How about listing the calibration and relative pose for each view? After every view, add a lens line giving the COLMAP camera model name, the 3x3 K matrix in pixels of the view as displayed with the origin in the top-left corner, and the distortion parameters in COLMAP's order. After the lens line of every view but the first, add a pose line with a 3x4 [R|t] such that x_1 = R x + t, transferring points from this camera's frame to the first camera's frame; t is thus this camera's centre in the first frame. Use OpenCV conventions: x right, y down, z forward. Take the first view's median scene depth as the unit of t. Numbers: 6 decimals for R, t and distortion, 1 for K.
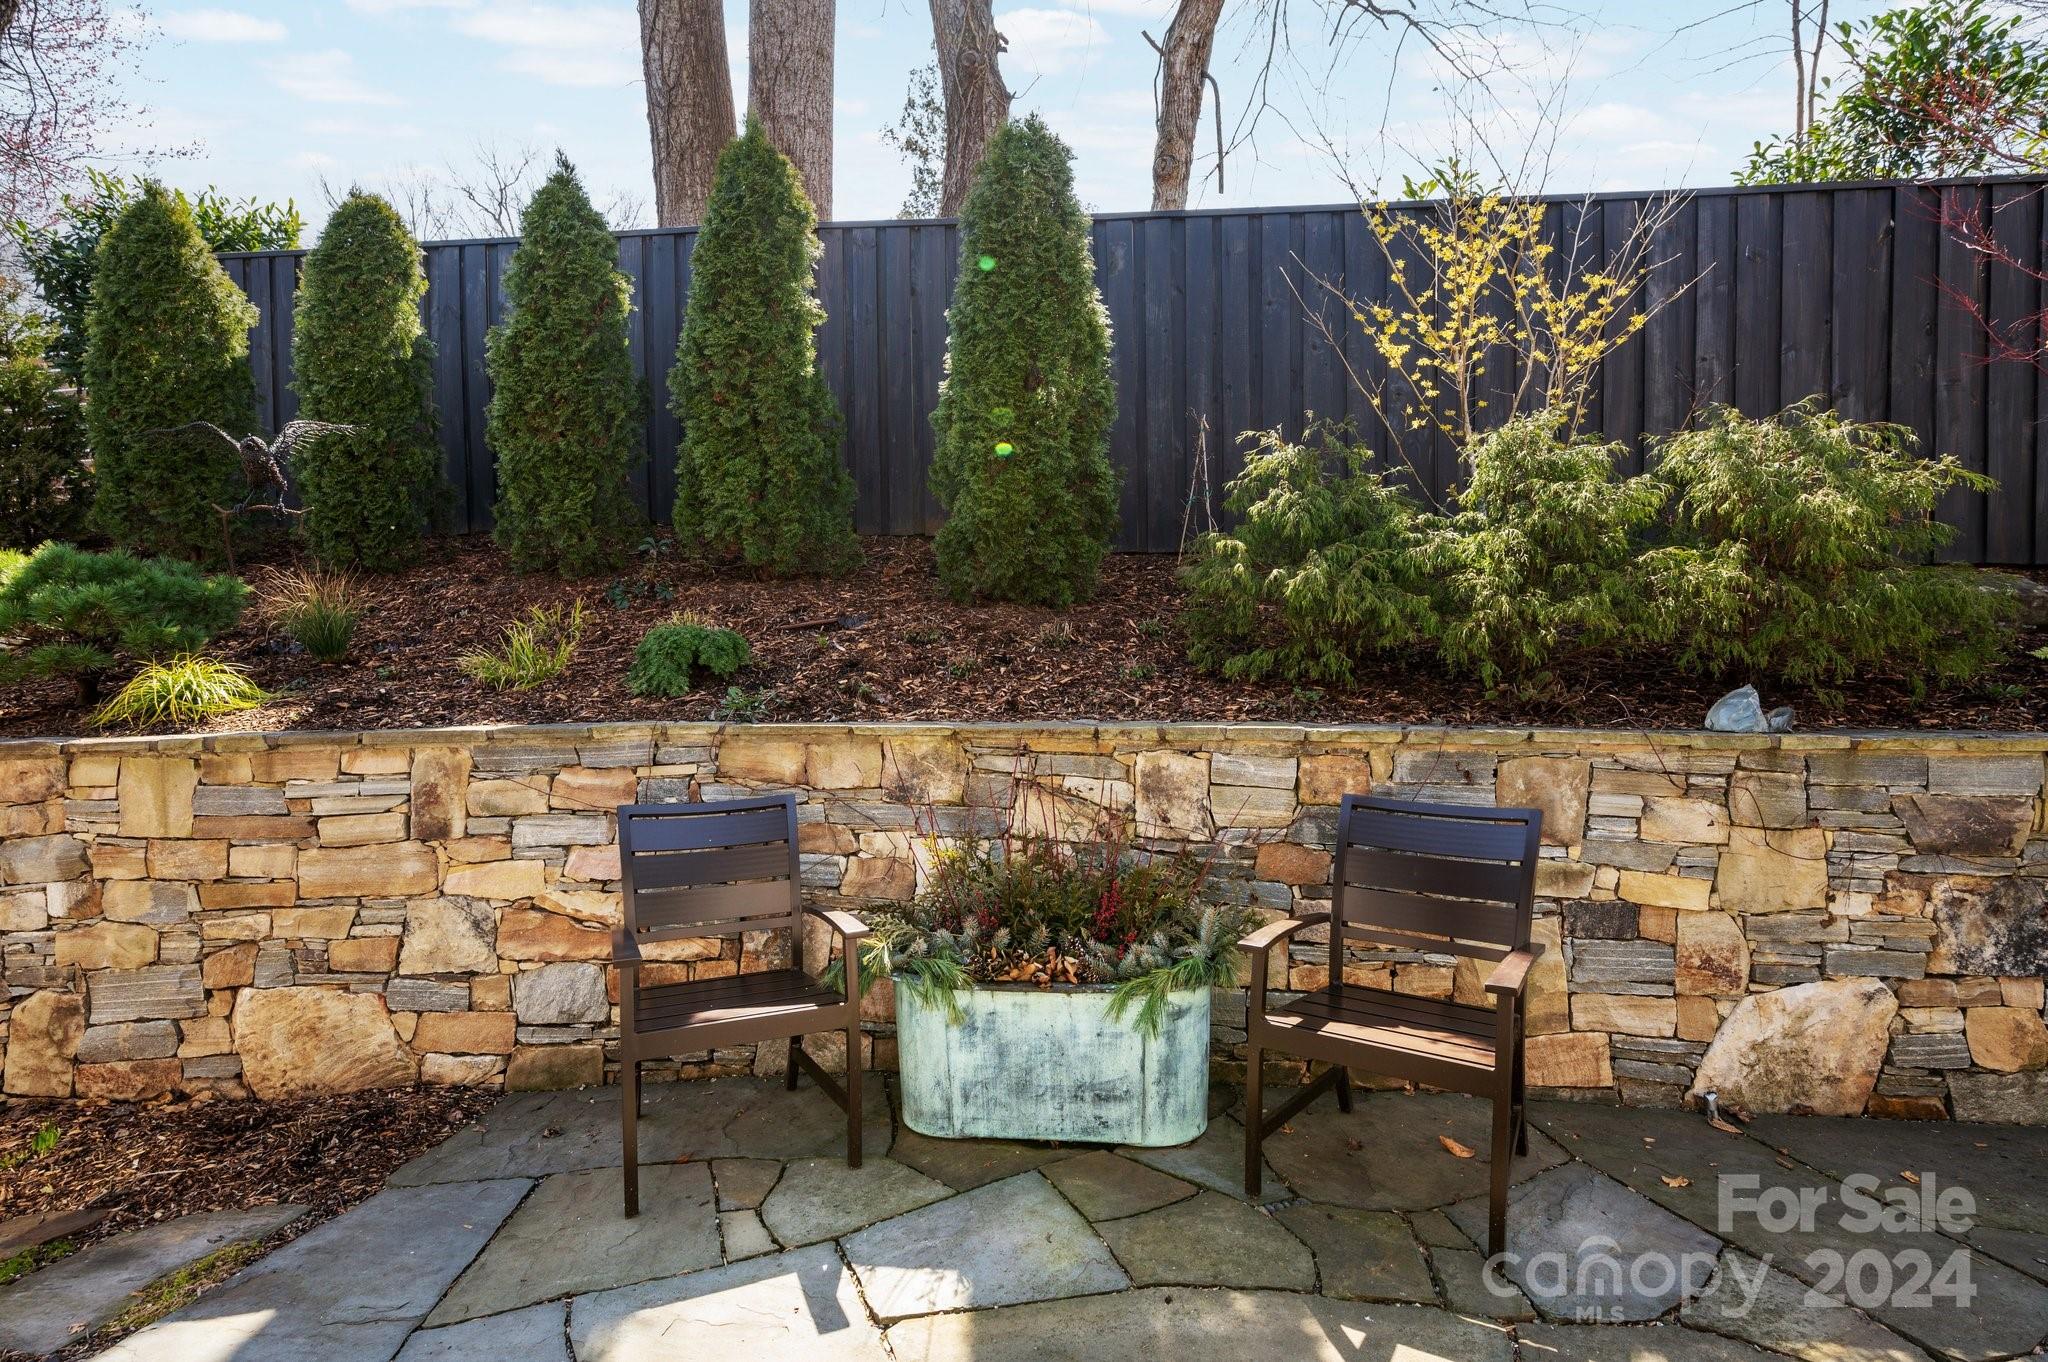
lens RADIAL K [[1061.5, 0, 1017.4], [0, 1061.5, 684.2], [0, 0, 1]] dist [0.002357, -0.000977]
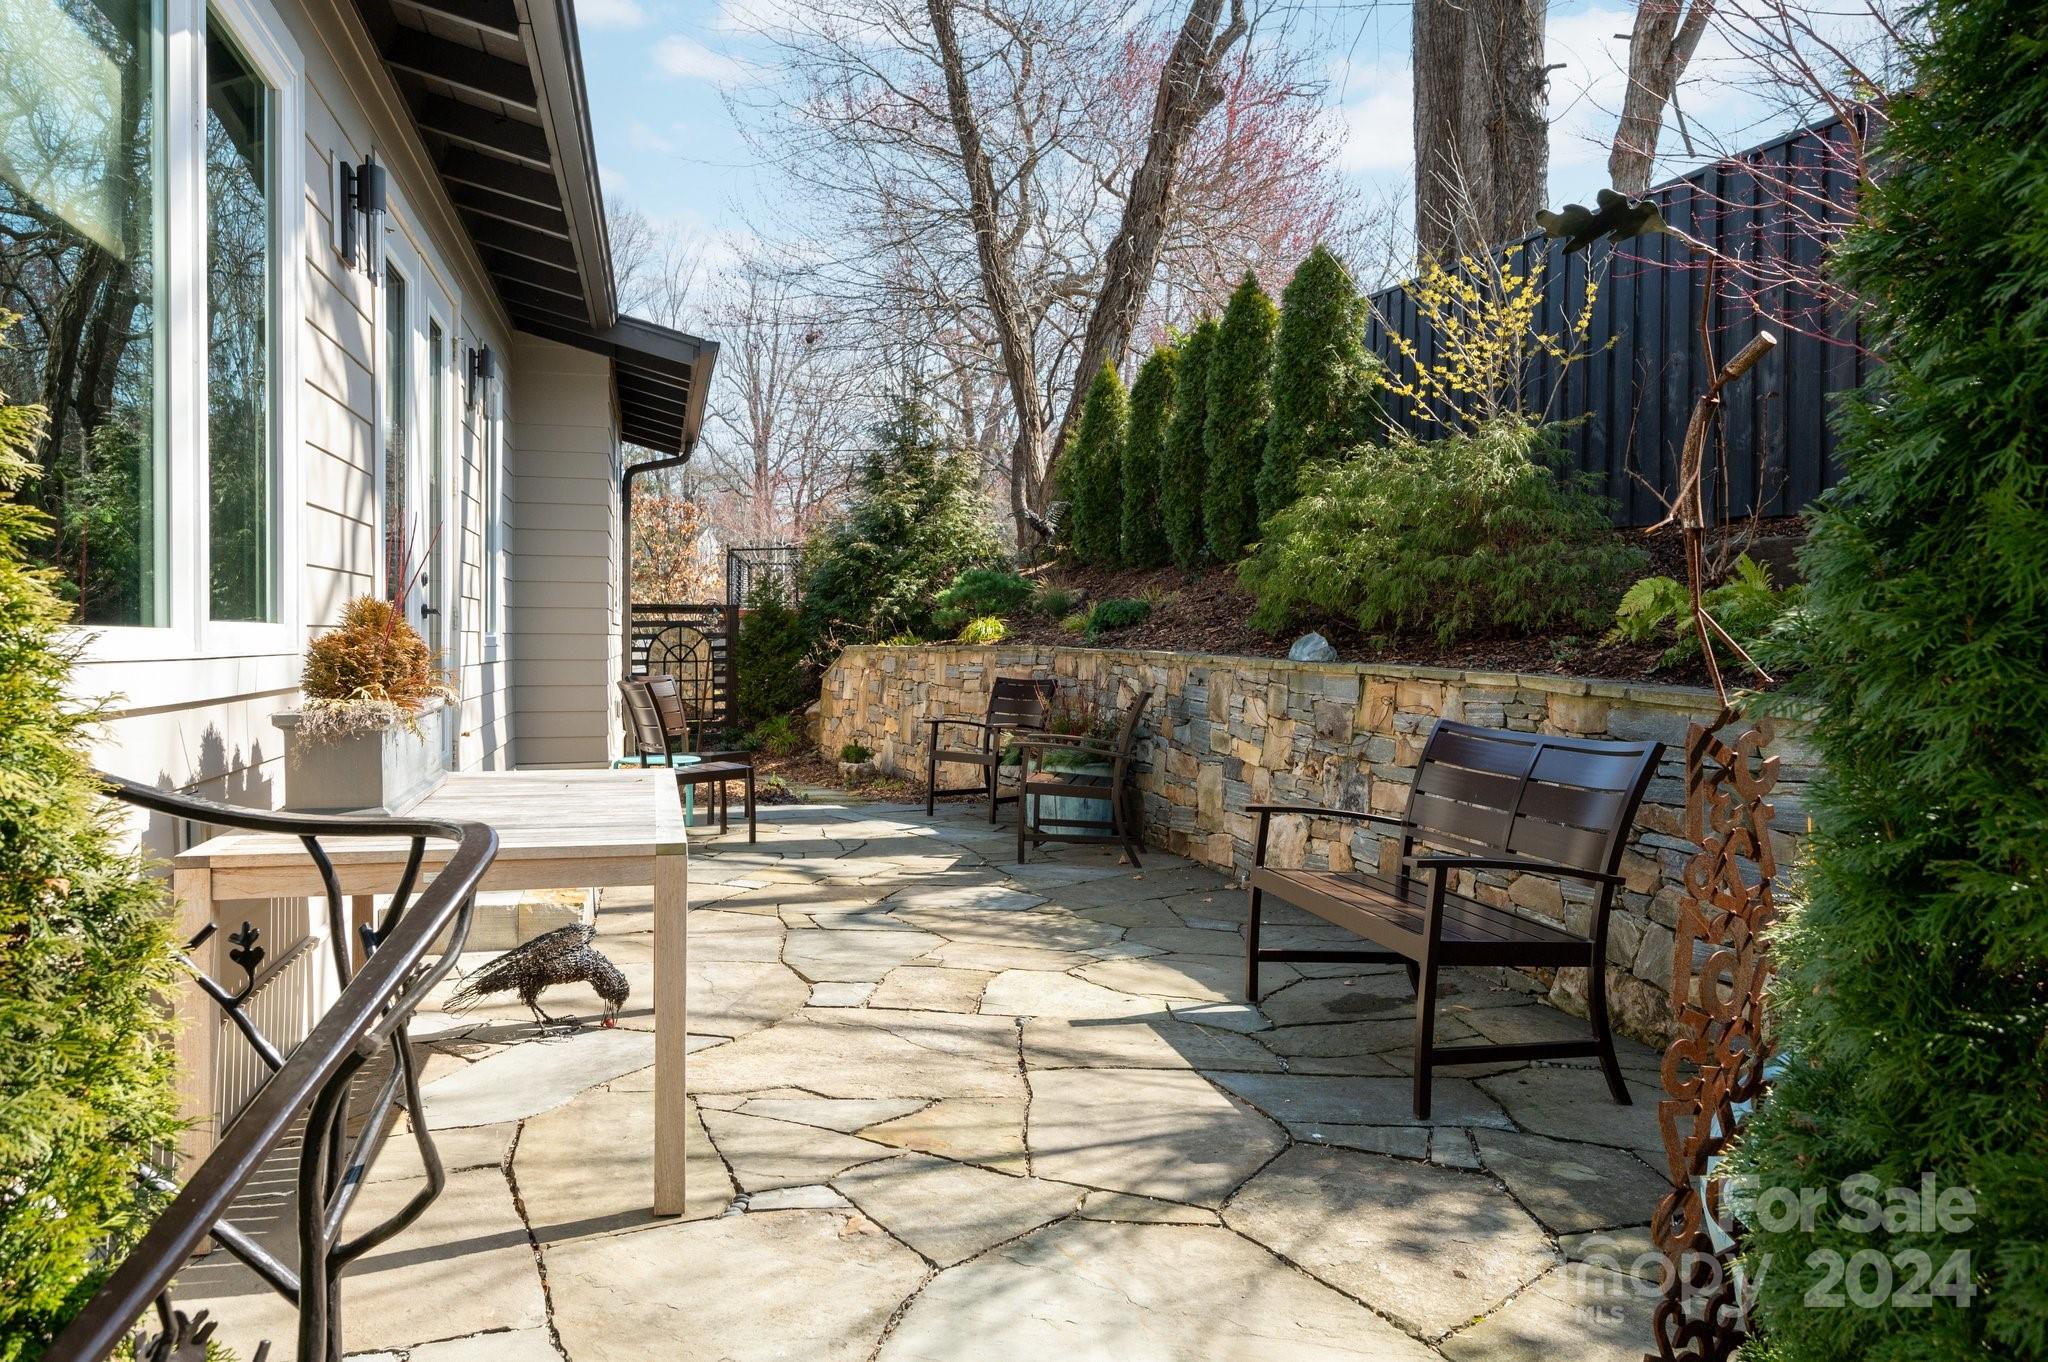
lens RADIAL K [[1313.6, 0, 1020.5], [0, 1313.6, 668.3], [0, 0, 1]] dist [-0.000567, 0.000245]
pose [[0.438172, 0.037215, -0.898120, 1.734373], [-0.042511, 0.998883, 0.020650, 0.025711], [0.897885, 0.029132, 0.439265, -0.174226]]
